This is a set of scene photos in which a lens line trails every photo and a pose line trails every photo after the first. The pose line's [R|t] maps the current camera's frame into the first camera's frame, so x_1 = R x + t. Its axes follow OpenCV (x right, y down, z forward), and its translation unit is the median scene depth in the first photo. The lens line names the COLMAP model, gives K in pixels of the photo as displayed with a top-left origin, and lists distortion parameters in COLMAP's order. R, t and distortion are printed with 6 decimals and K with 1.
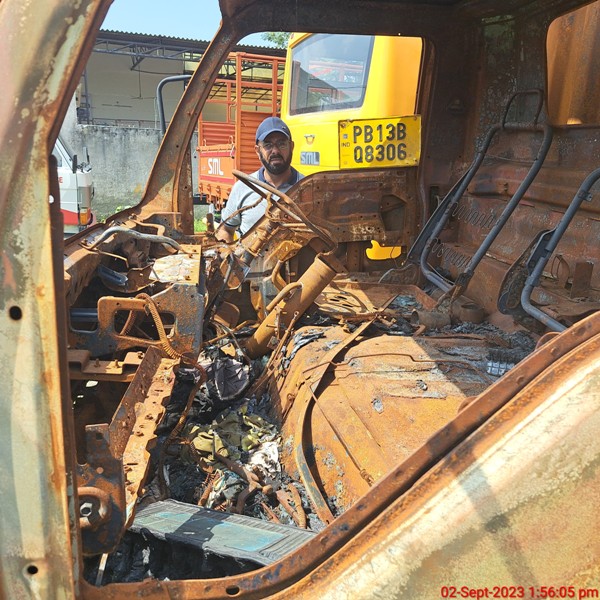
lens RADIAL K [[571.2, 0, 300.0], [0, 571.2, 300.0], [0, 0, 1]] dist [0.012004, 0.004094]
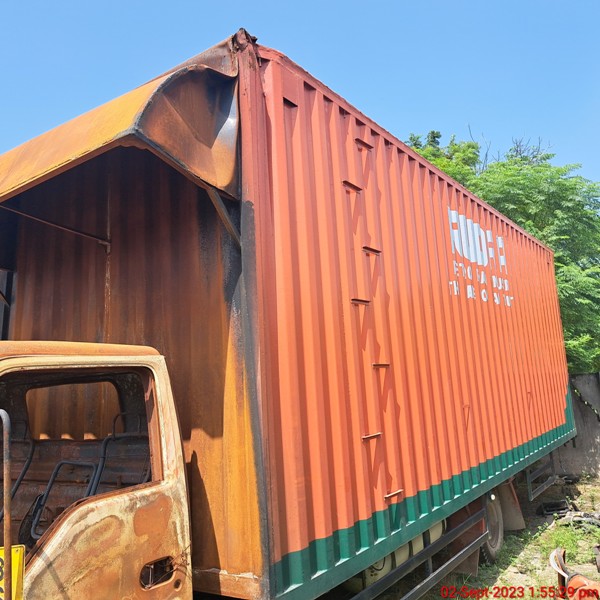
lens RADIAL K [[571.2, 0, 300.0], [0, 571.2, 300.0], [0, 0, 1]] dist [0.012004, 0.004094]
pose [[0.644346, 0.073661, 0.761178, -0.529927], [0.274126, 0.906957, -0.319819, 0.143484], [-0.713914, 0.414733, 0.564202, -1.006001]]
